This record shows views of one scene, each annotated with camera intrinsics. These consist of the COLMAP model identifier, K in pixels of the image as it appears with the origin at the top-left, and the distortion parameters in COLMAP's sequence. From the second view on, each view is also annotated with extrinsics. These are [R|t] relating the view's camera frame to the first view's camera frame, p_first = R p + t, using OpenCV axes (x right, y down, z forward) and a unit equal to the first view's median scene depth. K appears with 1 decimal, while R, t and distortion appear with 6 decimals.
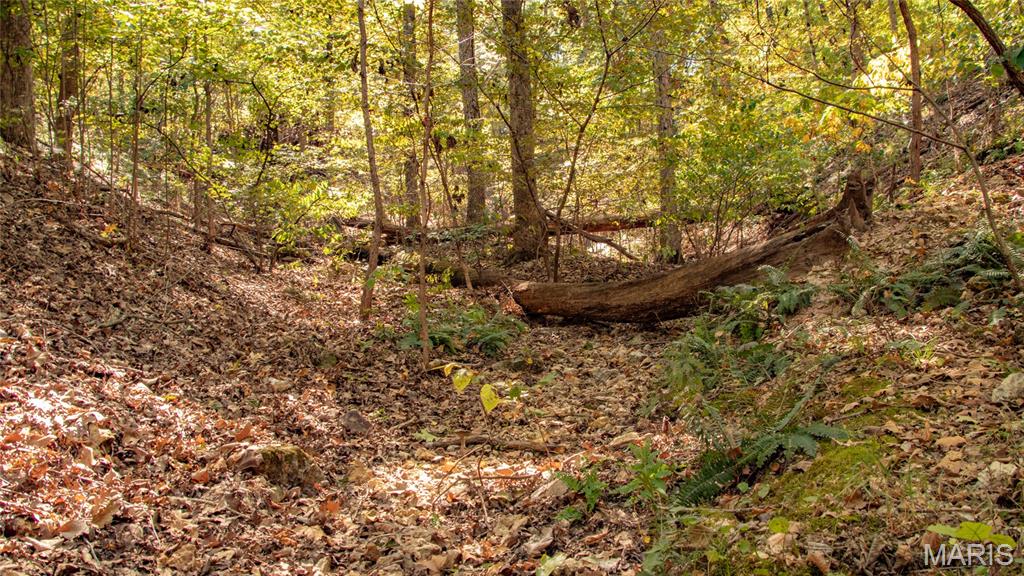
lens RADIAL K [[960.2, 0, 512.0], [0, 960.2, 288.0], [0, 0, 1]] dist [-0.002709, -0.006409]
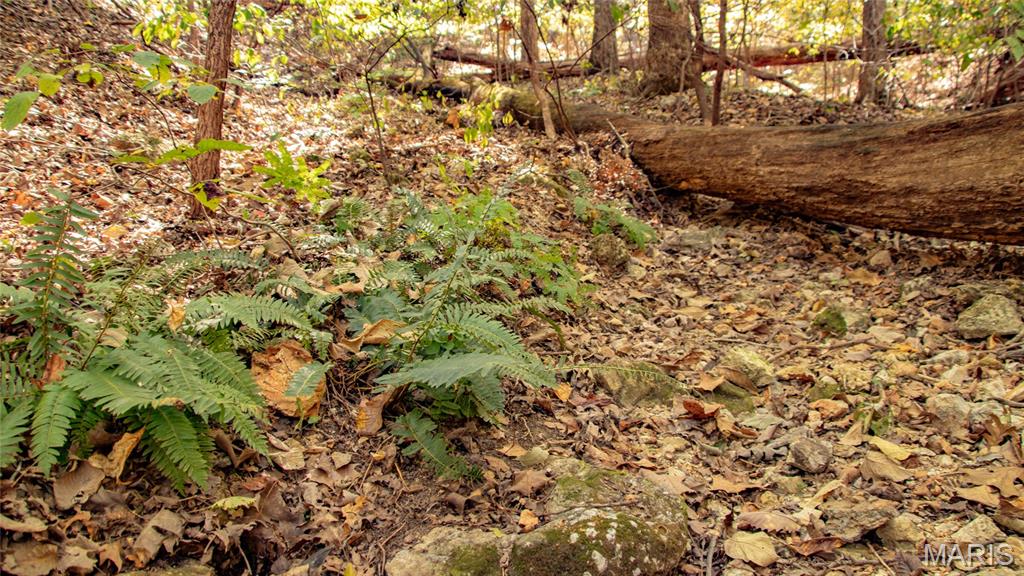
lens RADIAL K [[960.2, 0, 512.0], [0, 960.2, 288.0], [0, 0, 1]] dist [-0.002709, -0.006409]
pose [[0.989187, 0.042855, -0.140261, 0.012370], [-0.020638, 0.987515, 0.156170, 0.001322], [0.145203, -0.151586, 0.977721, 0.469304]]
